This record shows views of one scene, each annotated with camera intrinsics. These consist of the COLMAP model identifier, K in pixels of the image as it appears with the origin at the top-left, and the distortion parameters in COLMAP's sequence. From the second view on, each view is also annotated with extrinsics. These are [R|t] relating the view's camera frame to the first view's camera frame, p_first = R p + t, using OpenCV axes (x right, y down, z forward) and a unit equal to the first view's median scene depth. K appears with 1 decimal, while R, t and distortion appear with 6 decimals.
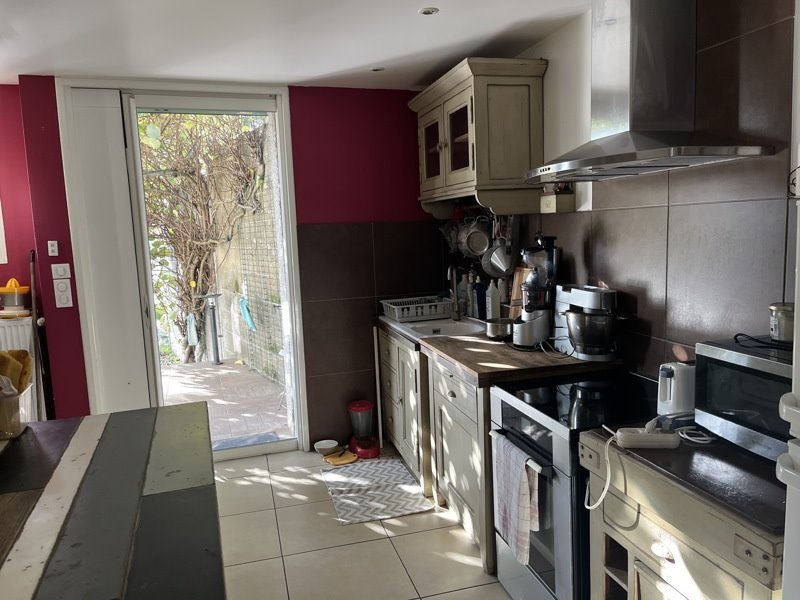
lens RADIAL K [[596.4, 0, 401.8], [0, 596.4, 302.1], [0, 0, 1]] dist [0.001285, -0.002543]
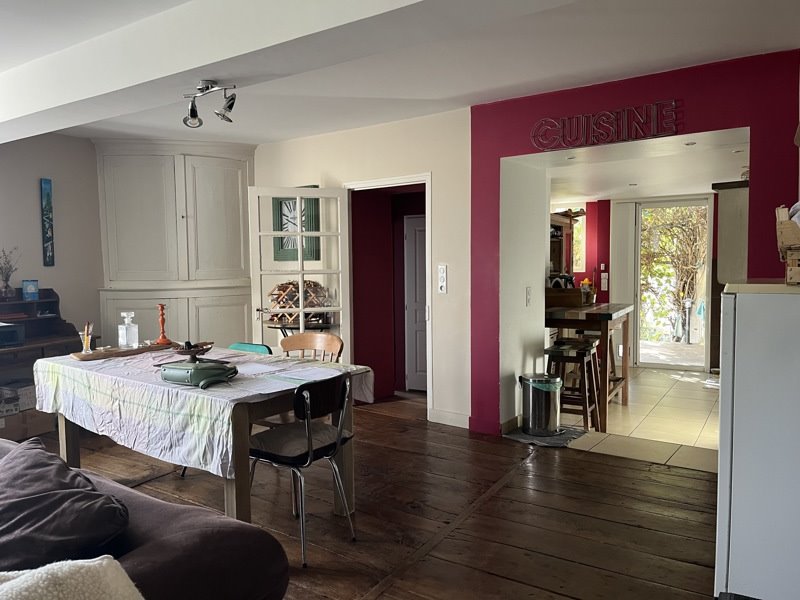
lens RADIAL K [[596.4, 0, 400.2], [0, 596.4, 302.9], [0, 0, 1]] dist [0.001285, -0.002543]
pose [[0.660608, 0.074144, -0.747061, 0.617330], [-0.105074, 0.994448, 0.005781, 0.113162], [0.743342, 0.074678, 0.664730, -1.078020]]
